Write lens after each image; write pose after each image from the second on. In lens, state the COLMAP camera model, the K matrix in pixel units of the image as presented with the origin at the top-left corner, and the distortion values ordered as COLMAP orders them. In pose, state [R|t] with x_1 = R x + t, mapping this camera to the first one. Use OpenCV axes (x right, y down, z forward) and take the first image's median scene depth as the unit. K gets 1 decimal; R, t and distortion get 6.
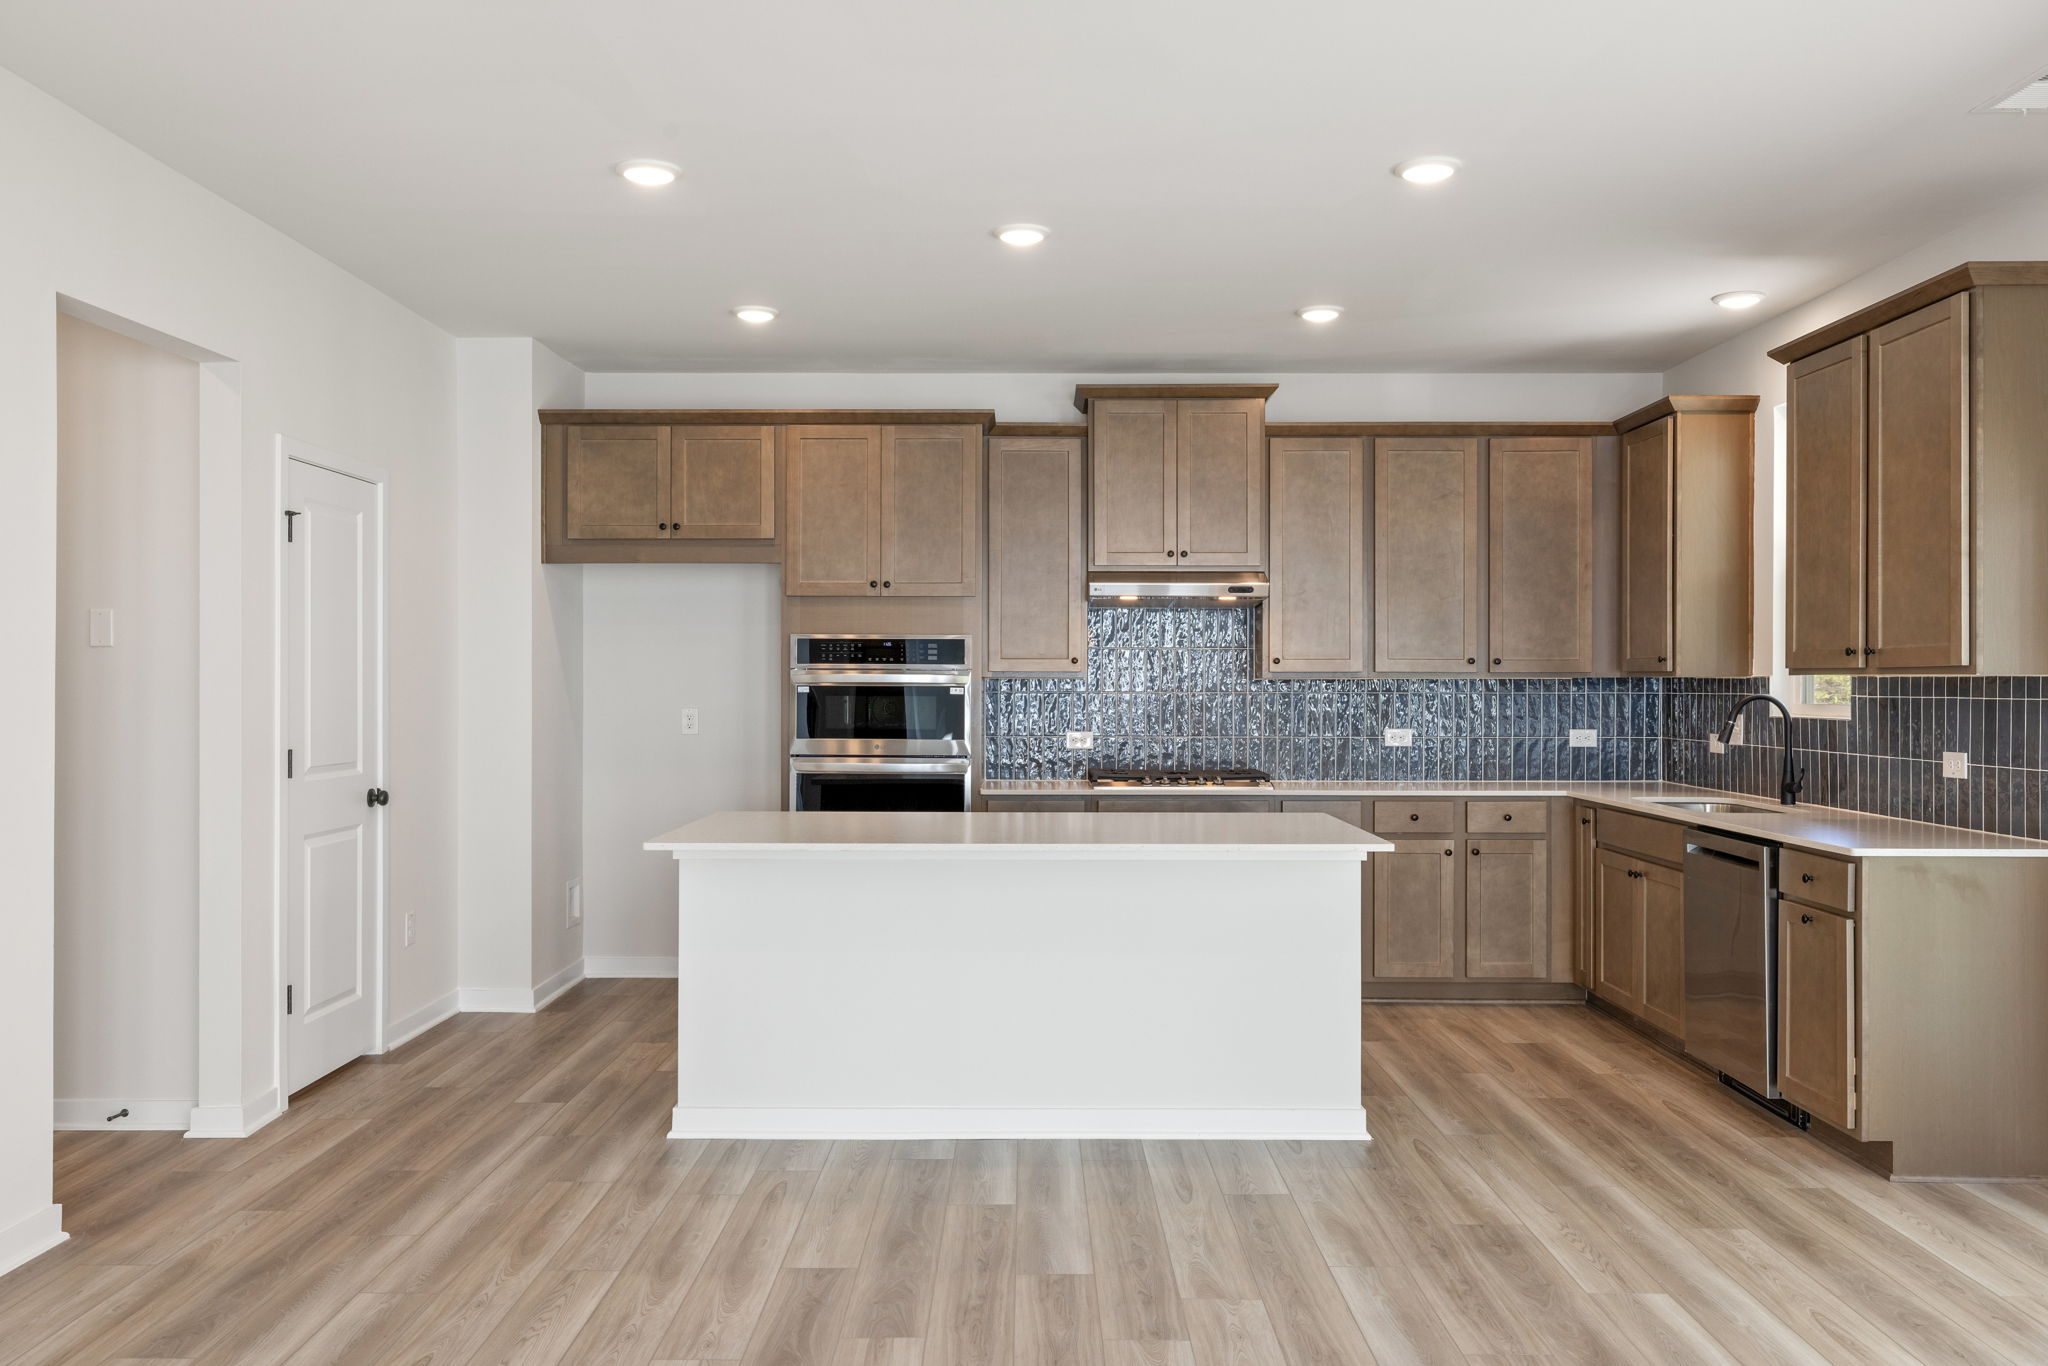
lens RADIAL K [[1582.0, 0, 1022.0], [0, 1582.0, 686.2], [0, 0, 1]] dist [-0.004198, 0.003087]
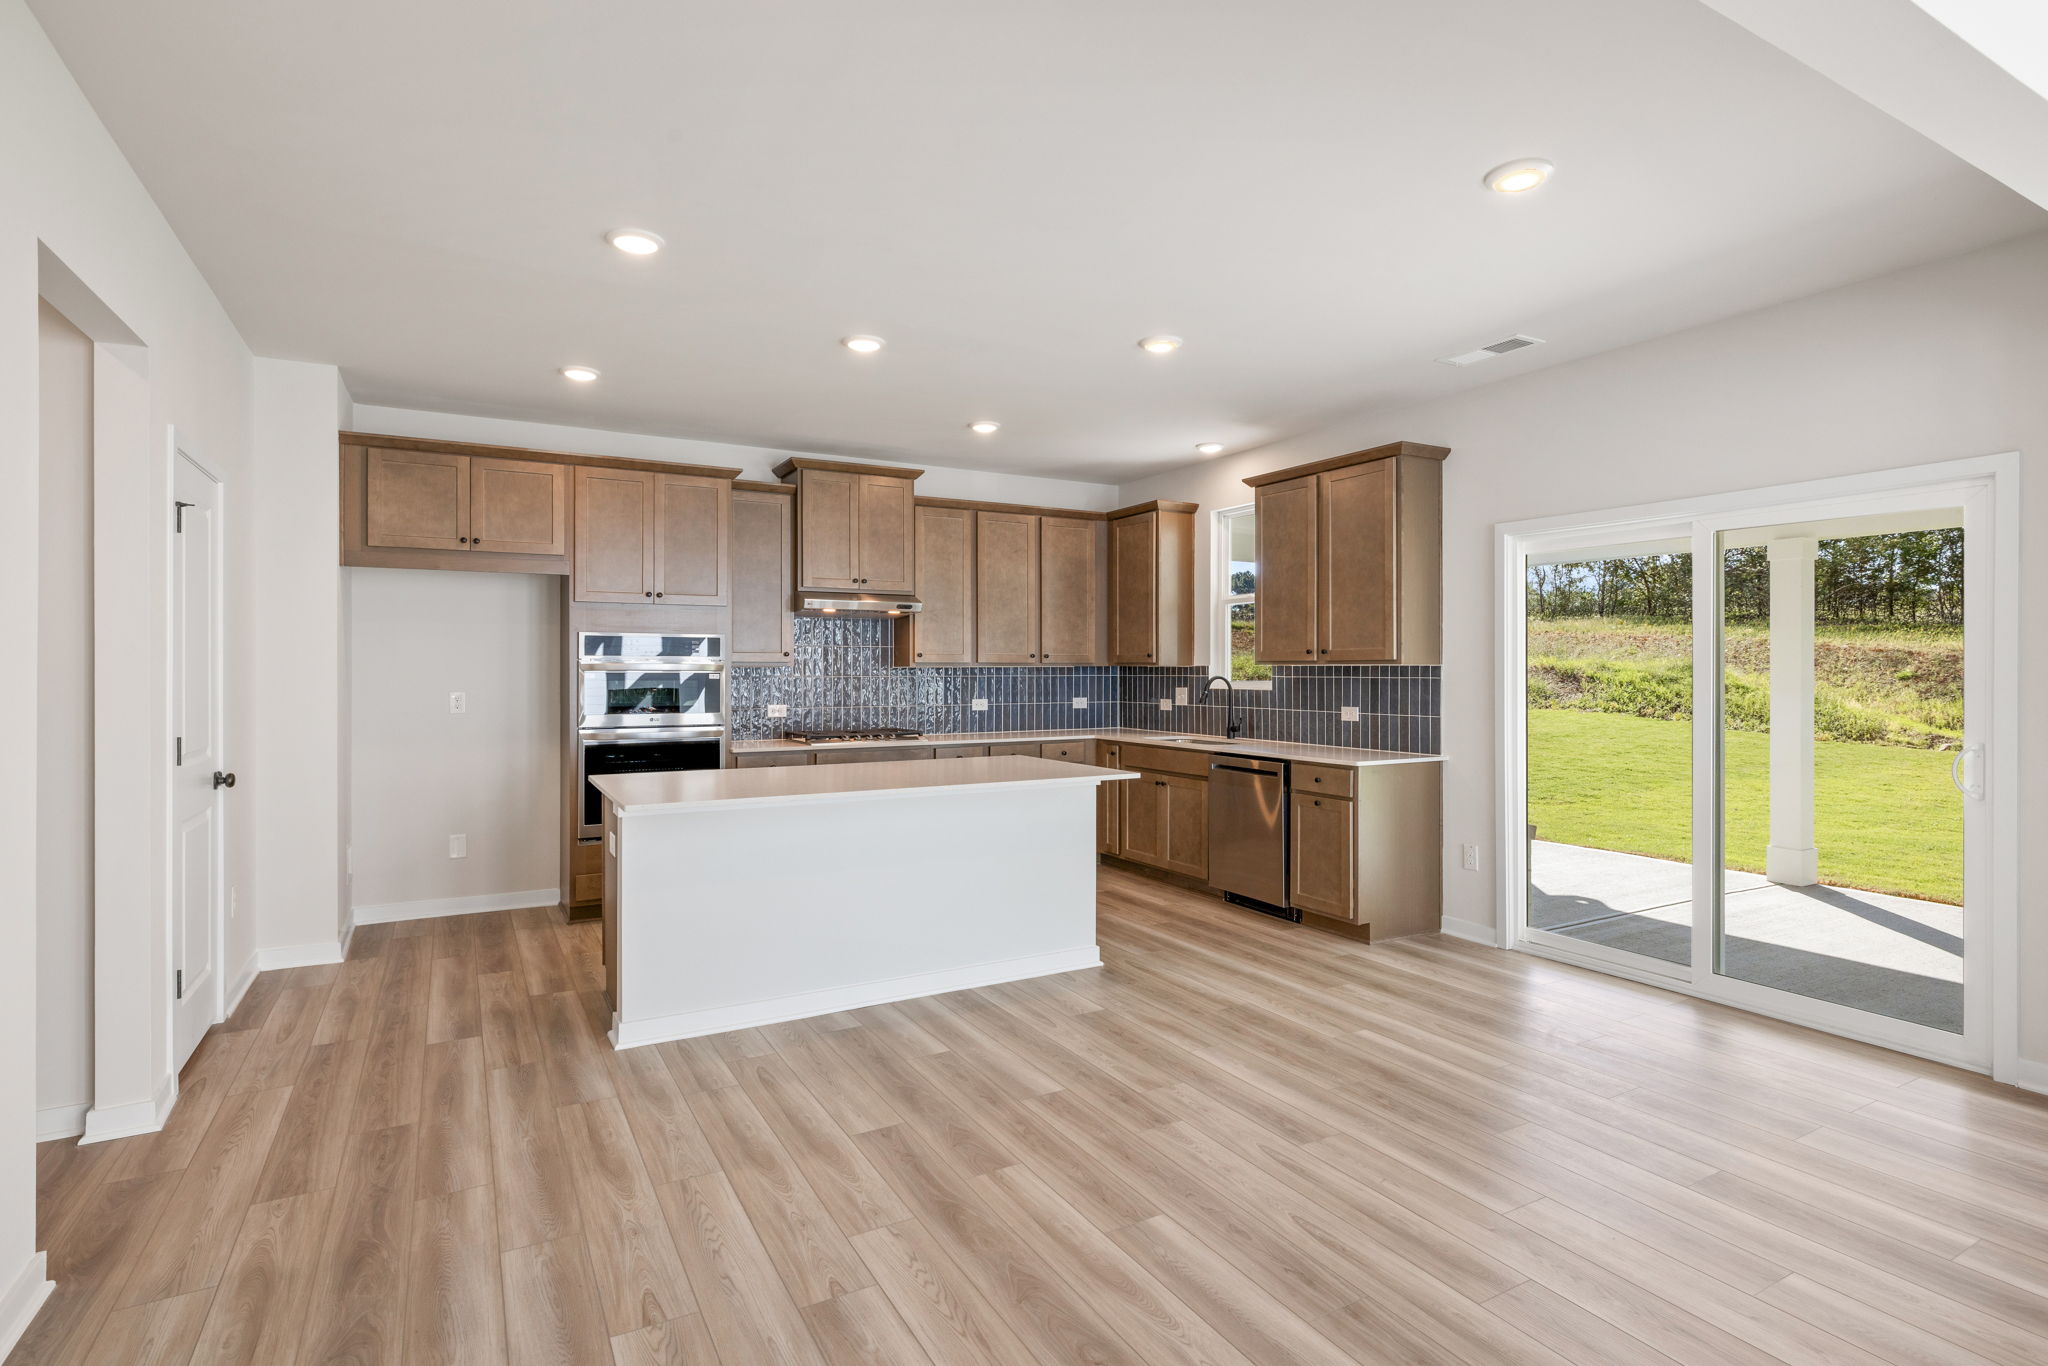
lens RADIAL K [[1002.2, 0, 1024.2], [0, 1002.2, 671.0], [0, 0, 1]] dist [-0.006752, 0.002258]
pose [[0.868189, -0.002412, 0.496227, -0.274252], [0.002928, 0.999996, -0.000261, -0.000727], [-0.496224, 0.001680, 0.868193, 0.154688]]
